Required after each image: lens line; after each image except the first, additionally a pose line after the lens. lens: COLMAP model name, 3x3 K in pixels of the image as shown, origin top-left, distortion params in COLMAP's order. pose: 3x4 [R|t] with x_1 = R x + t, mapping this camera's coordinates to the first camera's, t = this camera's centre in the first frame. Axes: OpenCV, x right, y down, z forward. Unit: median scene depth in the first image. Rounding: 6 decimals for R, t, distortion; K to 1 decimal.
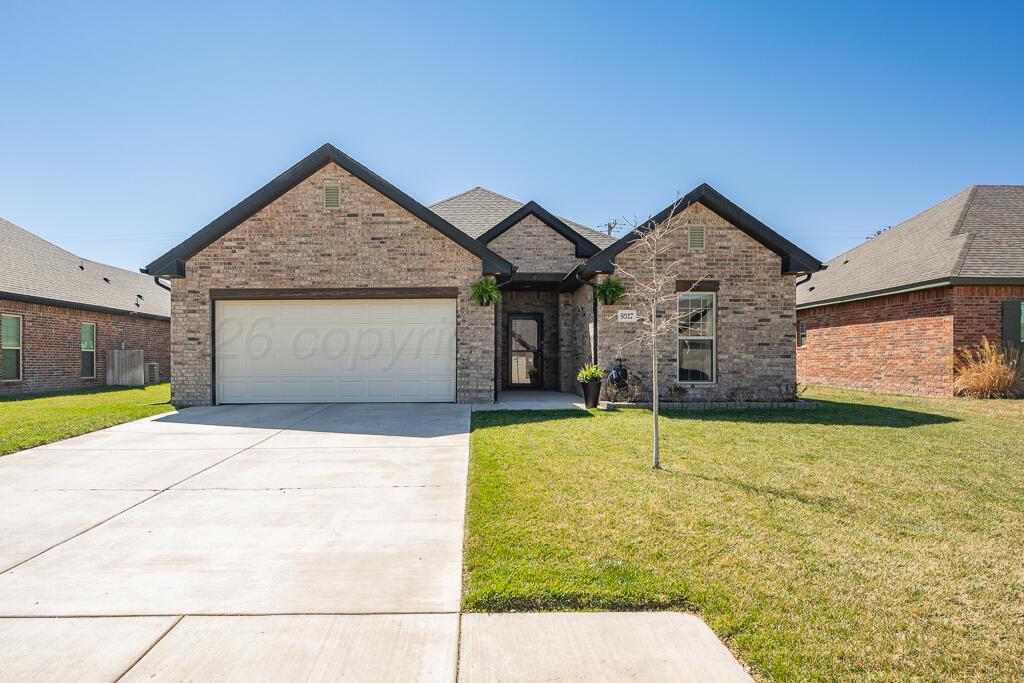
lens RADIAL K [[597.9, 0, 480.5], [0, 597.9, 361.3], [0, 0, 1]] dist [-0.003716, -0.002241]
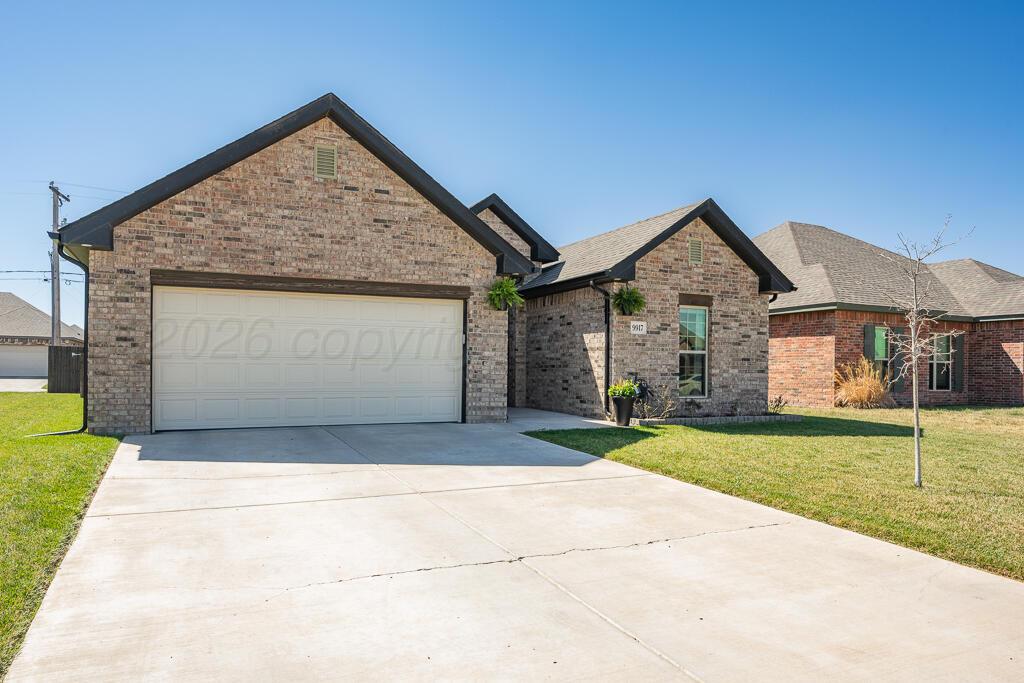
lens RADIAL K [[658.4, 0, 458.7], [0, 658.4, 368.0], [0, 0, 1]] dist [-0.008912, 0.000943]
pose [[0.920648, 0.010577, 0.390251, -0.420747], [-0.009998, 0.999944, -0.003516, -0.004792], [-0.390267, -0.000665, 0.920702, 0.141239]]
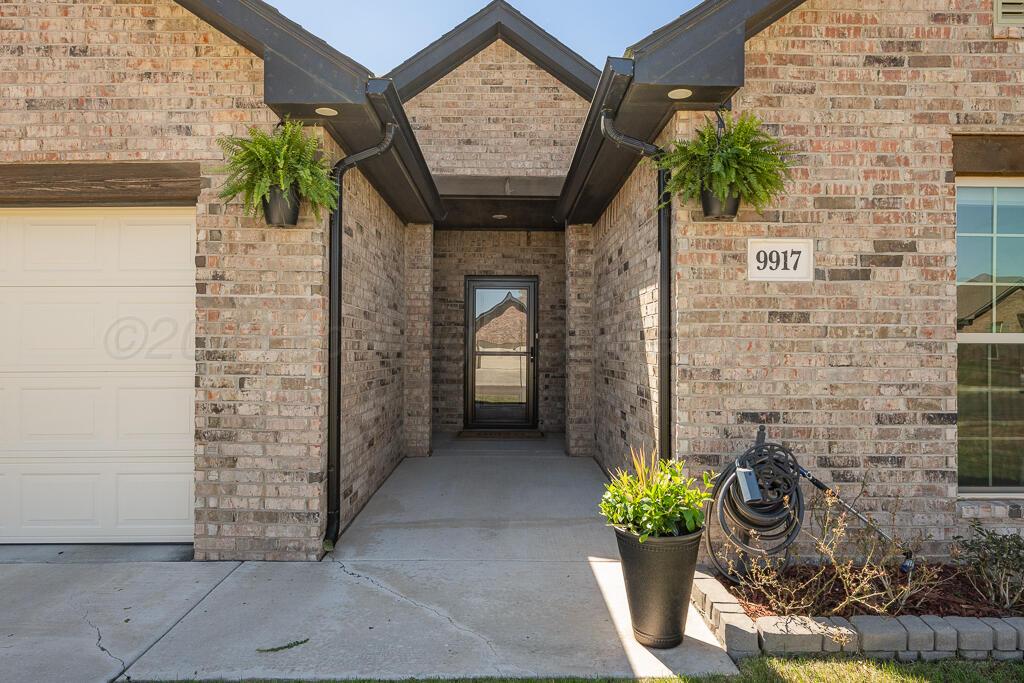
lens RADIAL K [[627.8, 0, 514.8], [0, 627.8, 339.6], [0, 0, 1]] dist [-0.003664, -0.000335]
pose [[0.999977, 0.002435, 0.006388, 0.116727], [-0.002397, 0.999979, -0.005950, -0.035766], [-0.006403, 0.005934, 0.999962, 0.693609]]
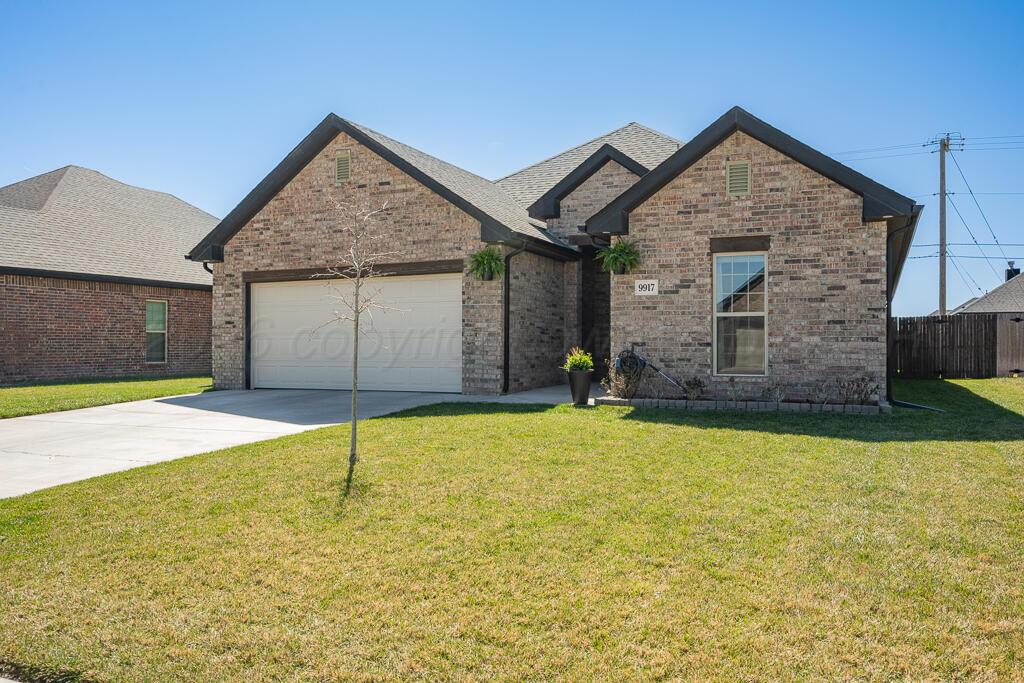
lens RADIAL K [[793.9, 0, 513.9], [0, 793.9, 336.5], [0, 0, 1]] dist [-0.006303, -0.002968]
pose [[0.907402, -0.002598, -0.420256, 0.512536], [-0.001961, 0.999944, -0.010417, -0.000960], [0.420260, 0.010277, 0.907346, -0.007778]]
